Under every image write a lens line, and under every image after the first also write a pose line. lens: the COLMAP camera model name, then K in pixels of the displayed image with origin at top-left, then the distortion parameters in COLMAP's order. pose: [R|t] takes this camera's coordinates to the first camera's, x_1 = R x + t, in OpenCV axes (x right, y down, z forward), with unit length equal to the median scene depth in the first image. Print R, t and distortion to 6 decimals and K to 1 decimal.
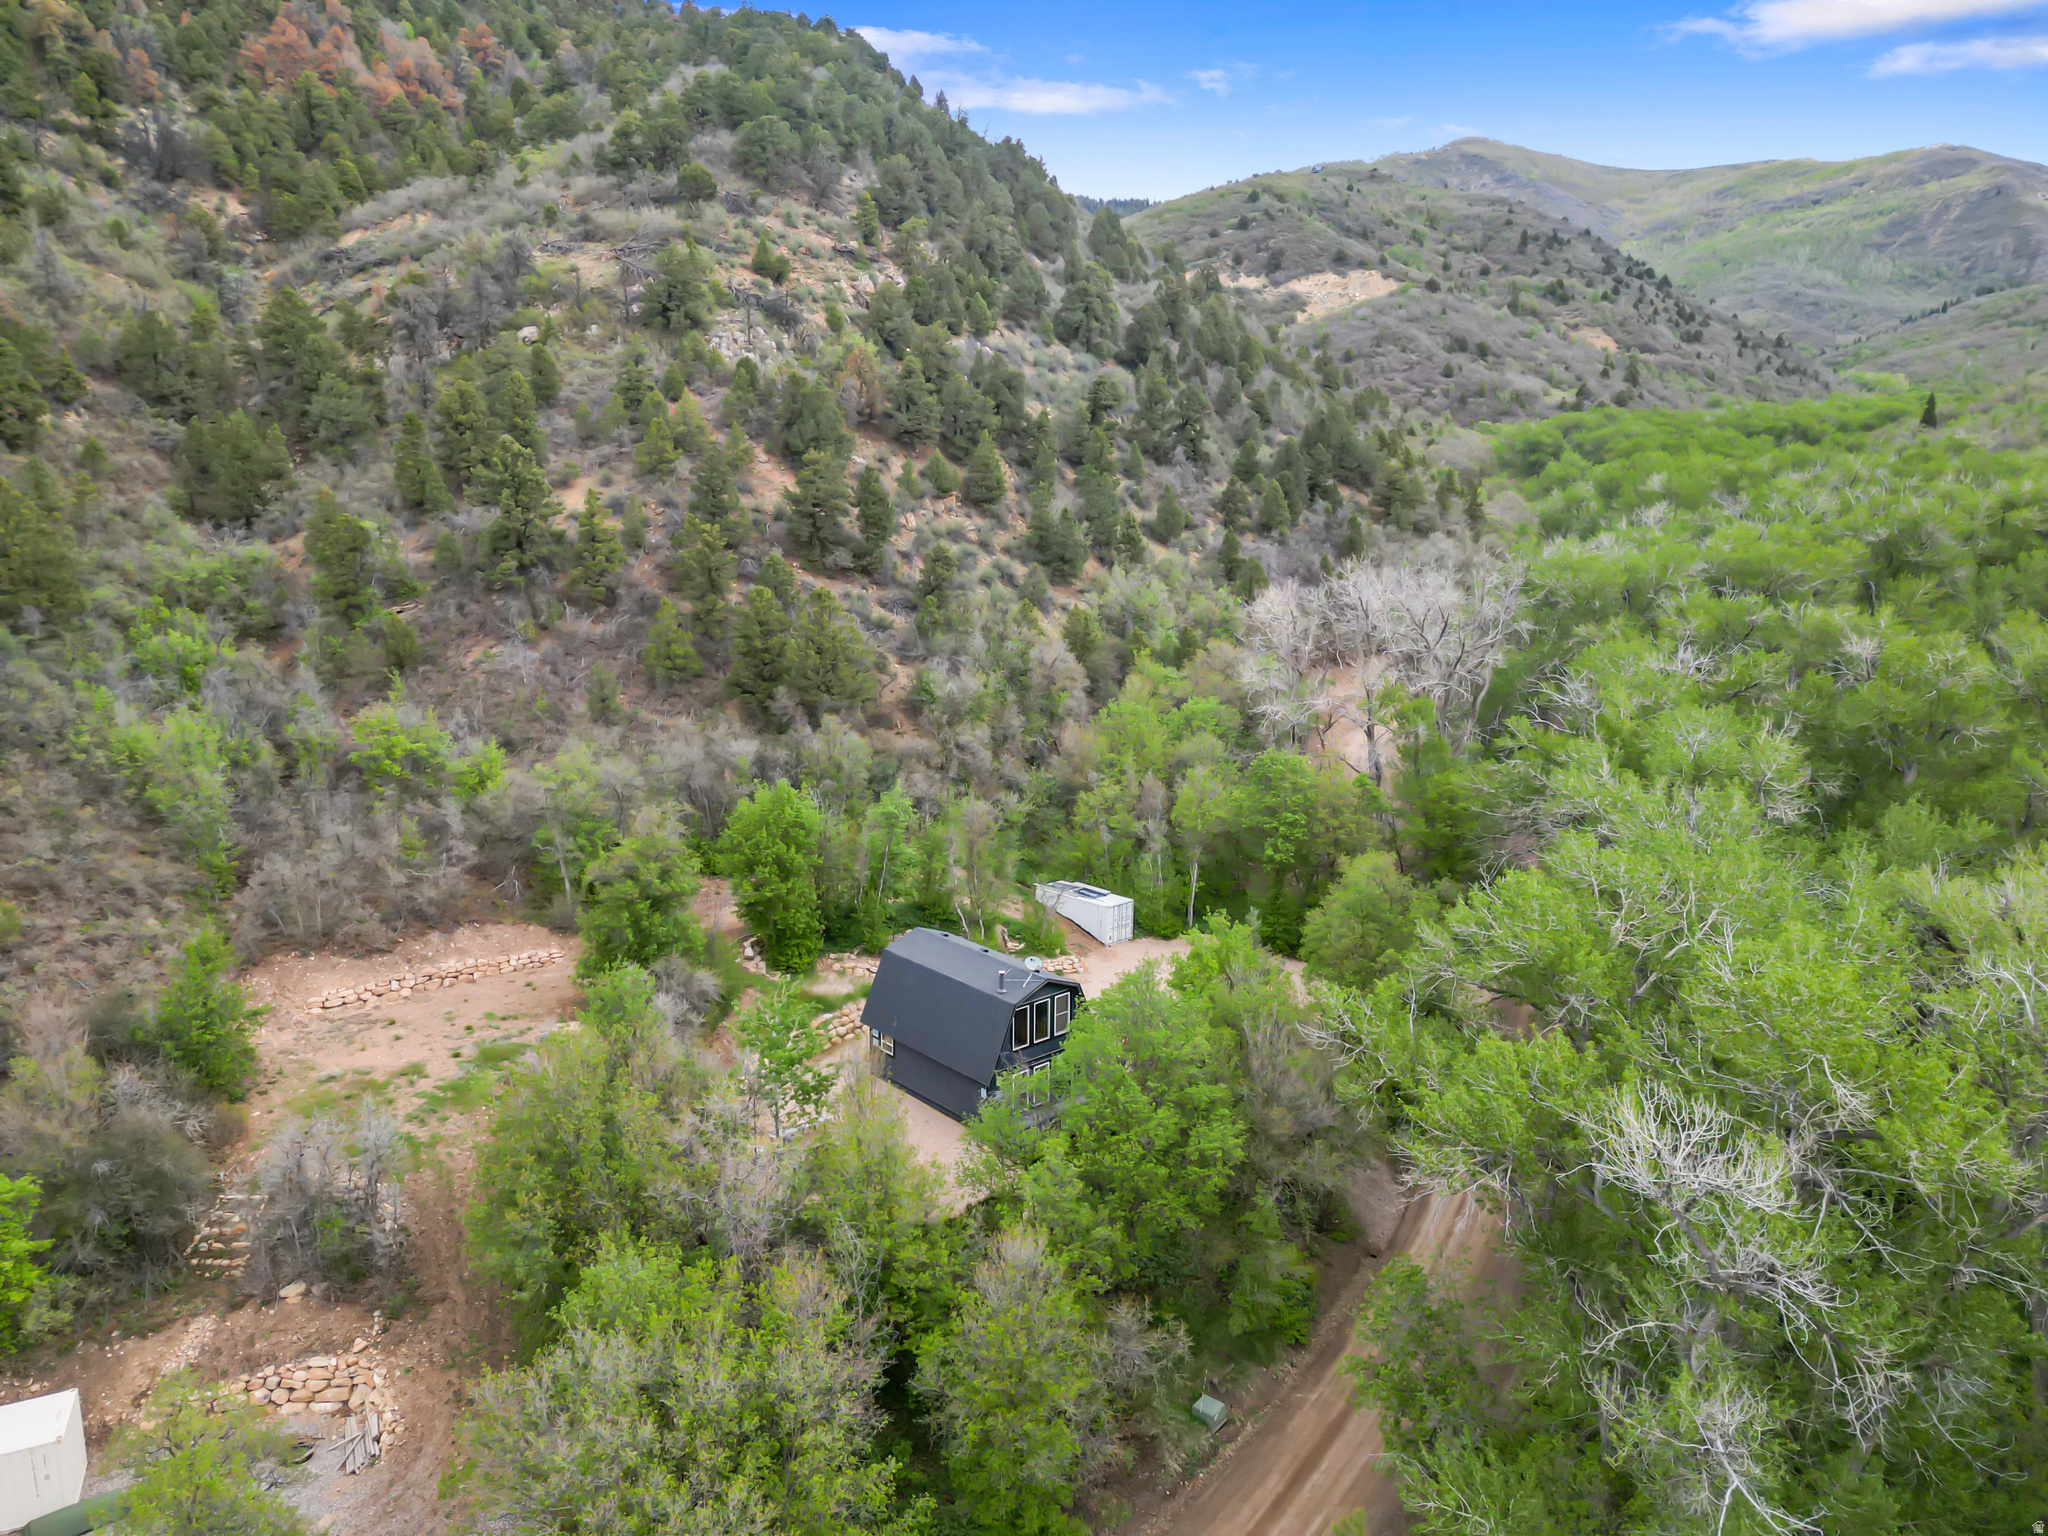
lens RADIAL K [[1440.5, 0, 1024.0], [0, 1440.5, 768.0], [0, 0, 1]] dist [0.060848, -0.053579]
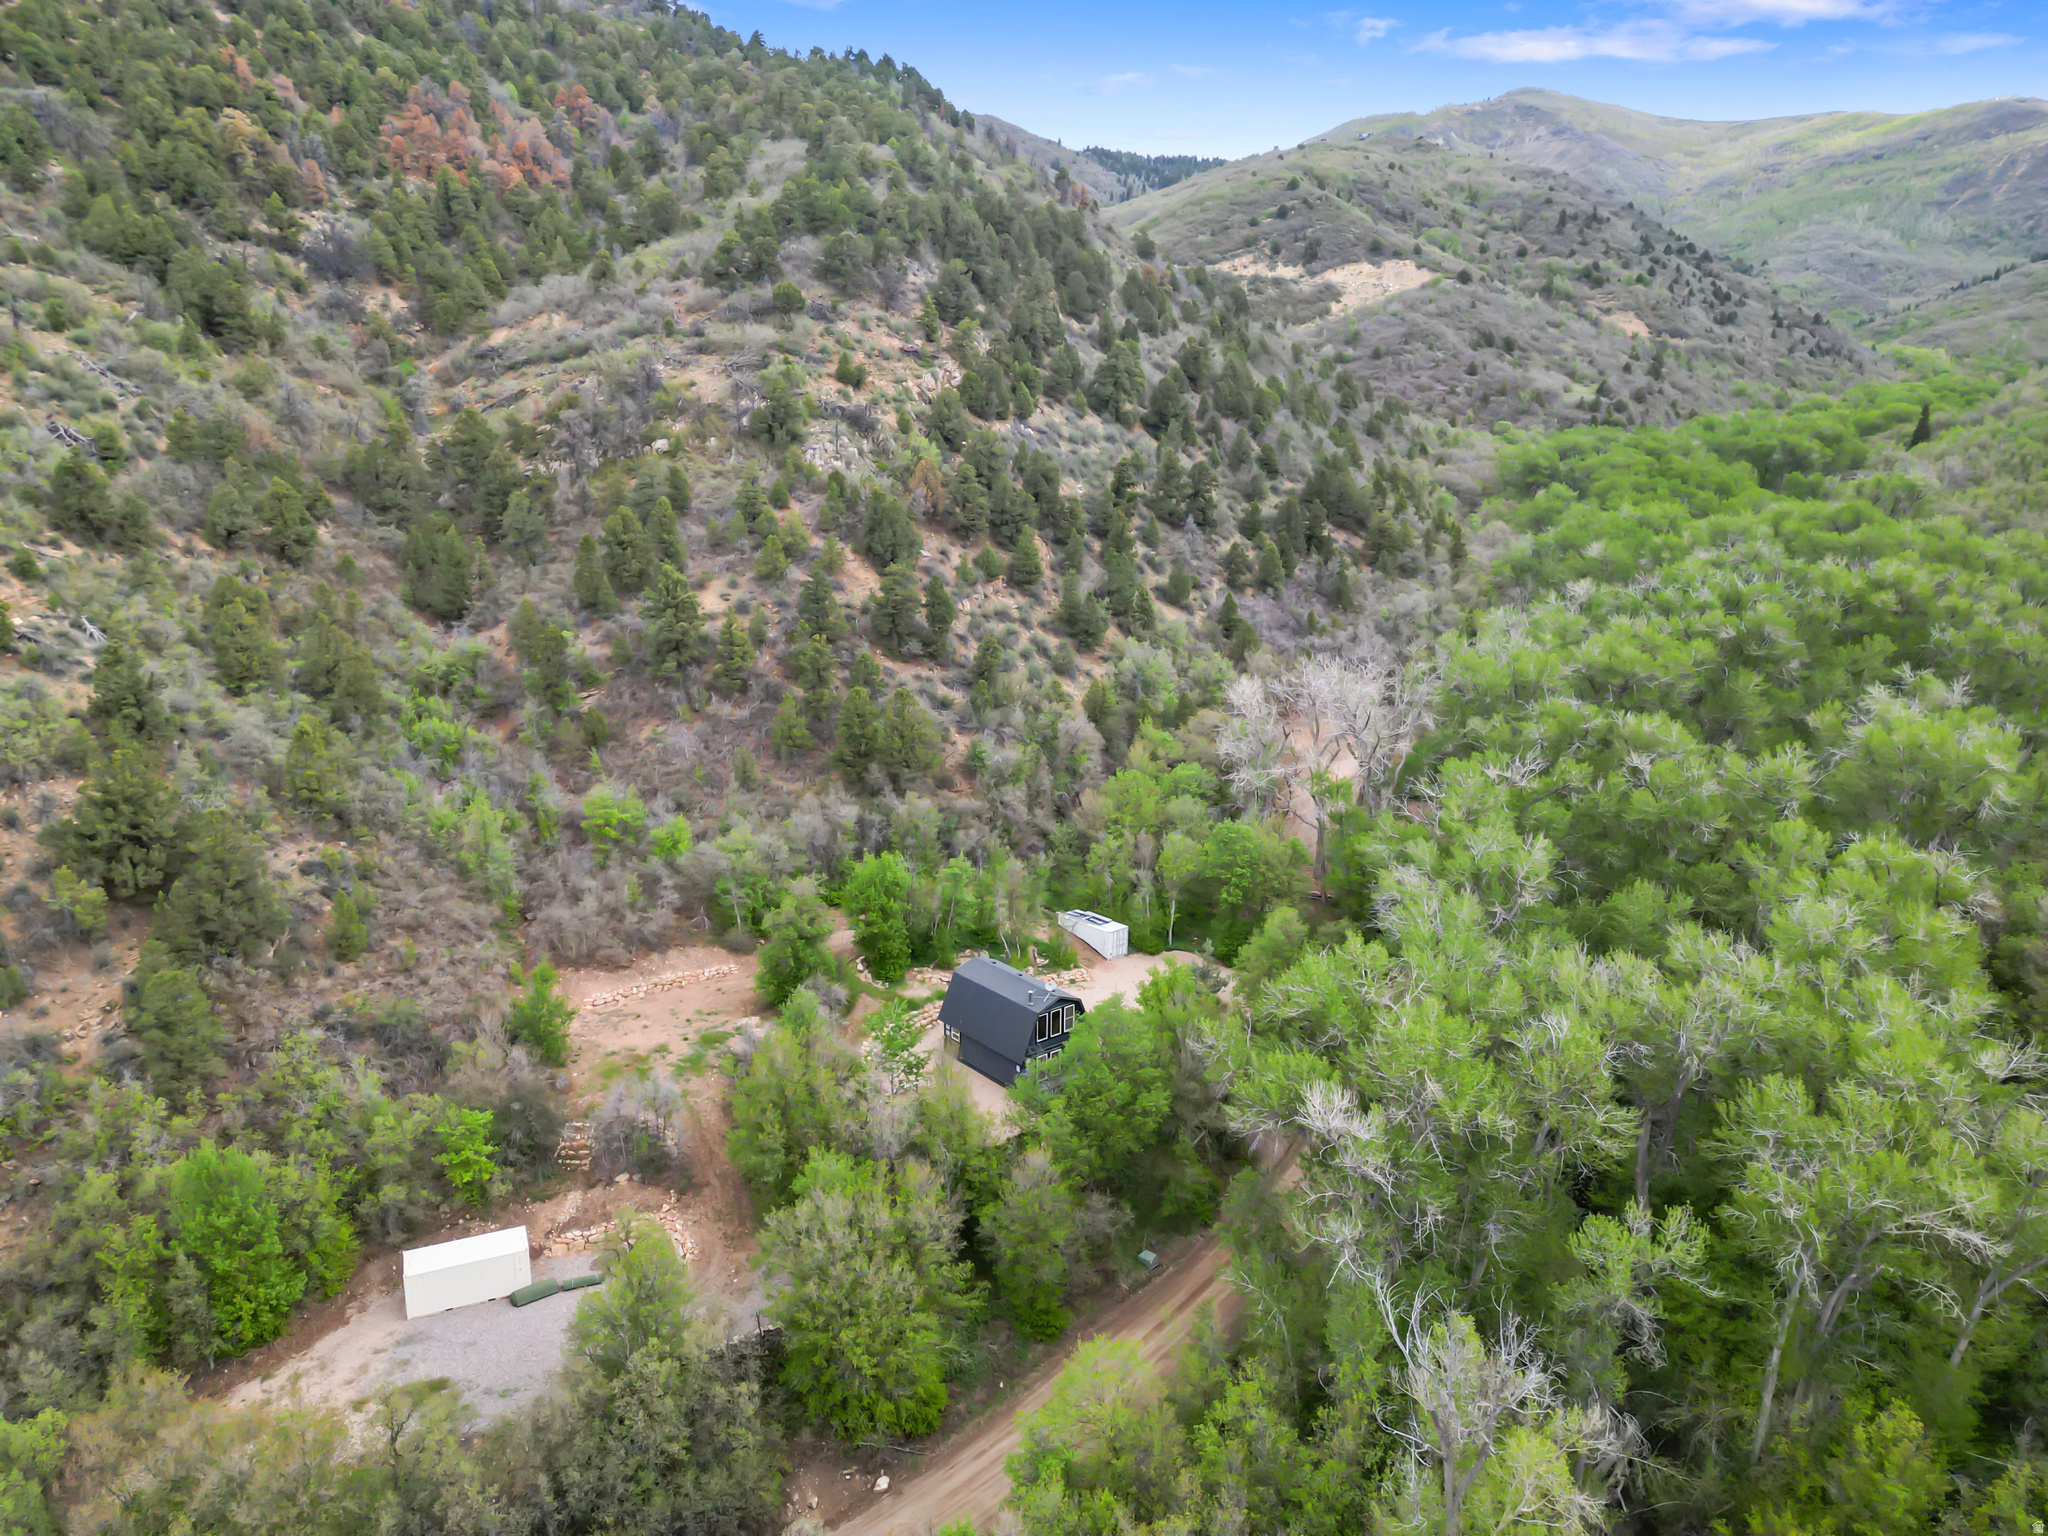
lens RADIAL K [[1432.5, 0, 1024.0], [0, 1432.5, 768.0], [0, 0, 1]] dist [0.075431, -0.065448]
pose [[0.999535, 0.009944, -0.028828, 0.009592], [-0.009021, 0.999448, 0.031978, -0.072309], [0.029130, -0.031703, 0.999073, -0.262986]]
